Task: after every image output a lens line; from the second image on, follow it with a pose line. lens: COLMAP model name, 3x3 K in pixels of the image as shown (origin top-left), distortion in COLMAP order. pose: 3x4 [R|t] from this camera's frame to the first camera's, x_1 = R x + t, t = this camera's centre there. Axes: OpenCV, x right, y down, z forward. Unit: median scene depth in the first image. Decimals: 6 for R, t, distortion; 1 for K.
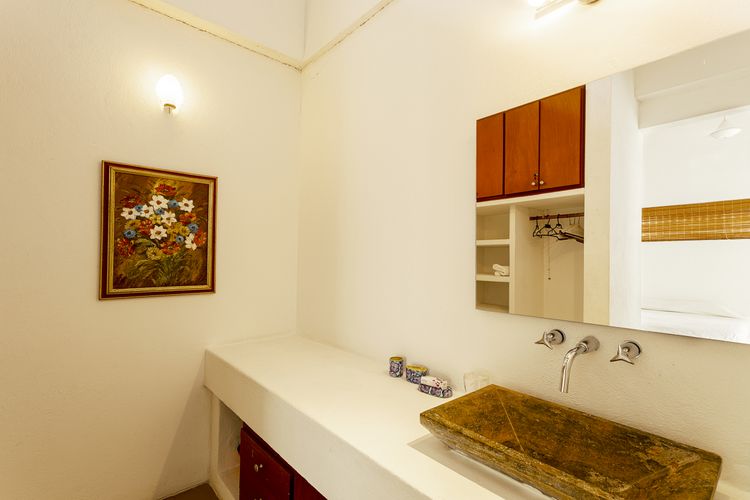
lens RADIAL K [[358.7, 0, 375.0], [0, 358.7, 250.0], [0, 0, 1]] dist [0.001030, 0.000236]
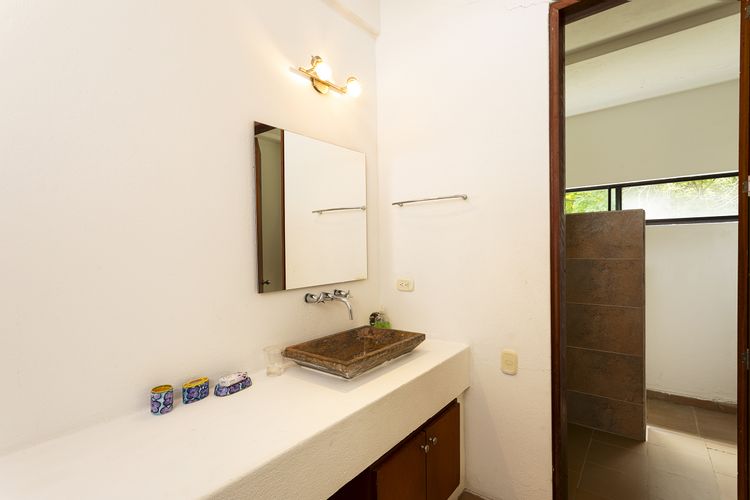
lens RADIAL K [[358.7, 0, 375.0], [0, 358.7, 250.0], [0, 0, 1]] dist [0.001030, 0.000236]
pose [[-0.196759, -0.024983, 0.980133, -1.222214], [-0.002473, 0.999685, 0.024985, -0.002290], [-0.980449, 0.002492, -0.196759, 1.198213]]
